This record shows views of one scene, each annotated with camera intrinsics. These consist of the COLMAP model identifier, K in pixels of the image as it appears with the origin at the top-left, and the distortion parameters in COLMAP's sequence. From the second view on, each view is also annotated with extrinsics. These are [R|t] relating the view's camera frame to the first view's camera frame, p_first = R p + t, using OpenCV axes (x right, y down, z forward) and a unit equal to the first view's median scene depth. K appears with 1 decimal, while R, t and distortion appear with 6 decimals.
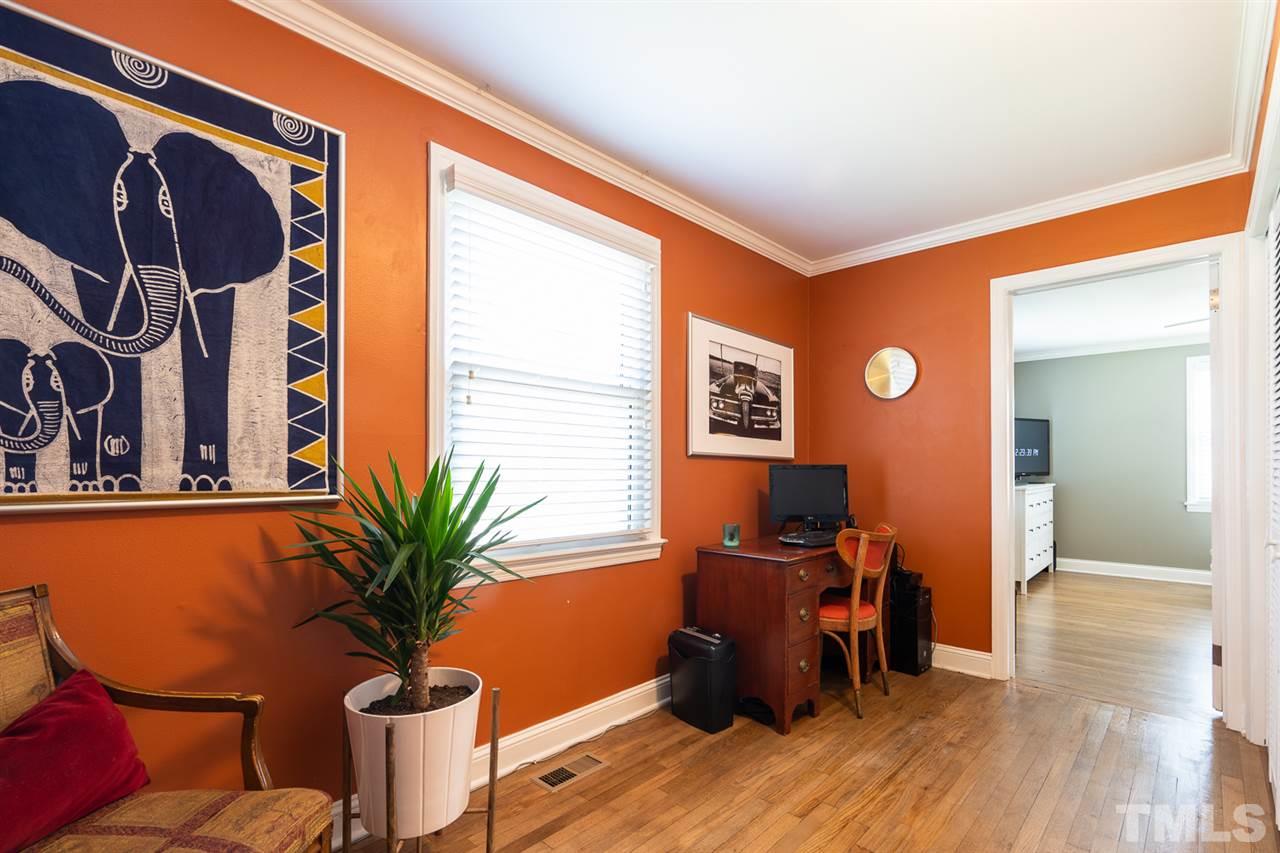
lens RADIAL K [[586.6, 0, 641.3], [0, 586.6, 431.5], [0, 0, 1]] dist [-0.006996, 0.002884]
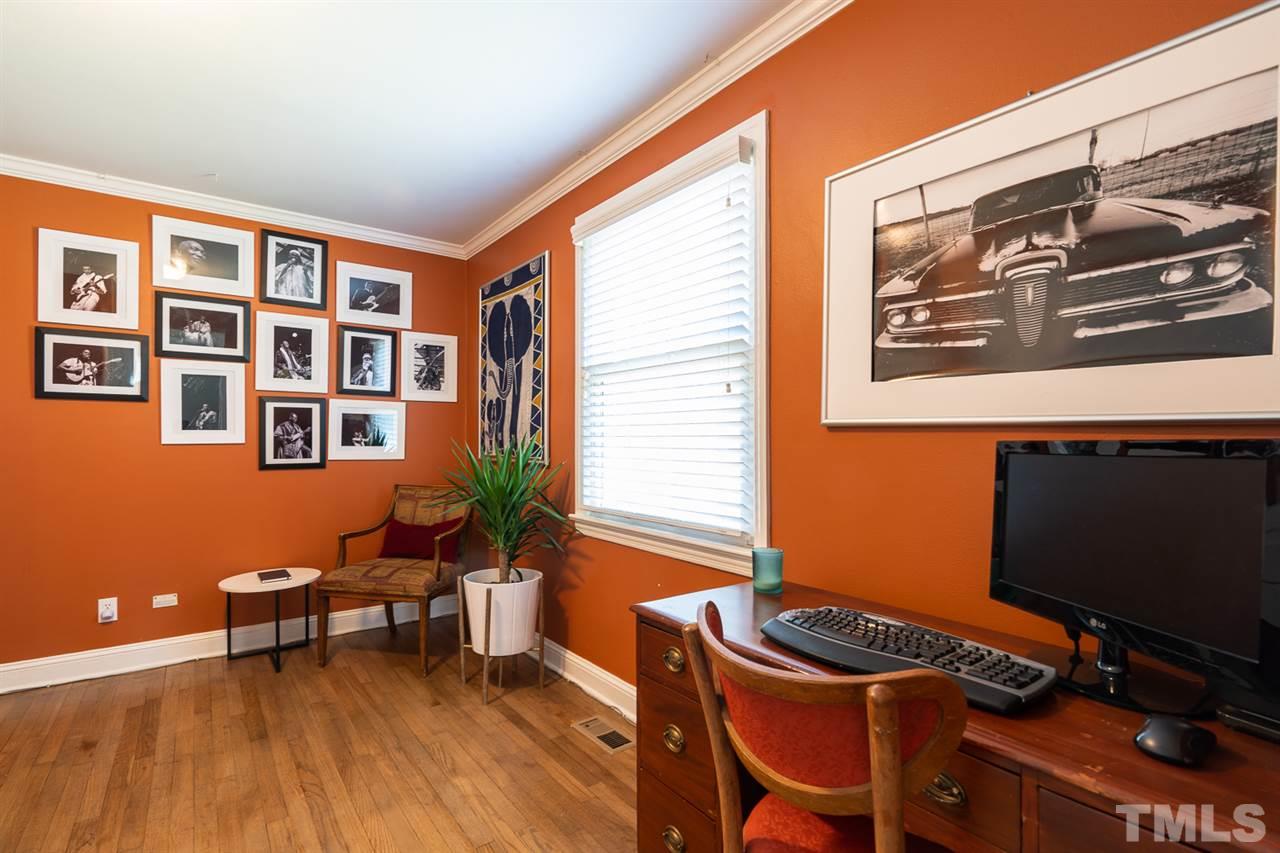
lens RADIAL K [[586.6, 0, 641.3], [0, 586.6, 431.5], [0, 0, 1]] dist [-0.006996, 0.002884]
pose [[-0.158133, -0.044574, -0.986411, 0.644351], [0.031474, 0.998245, -0.050155, 0.065678], [0.986916, -0.038978, -0.156453, 0.872066]]
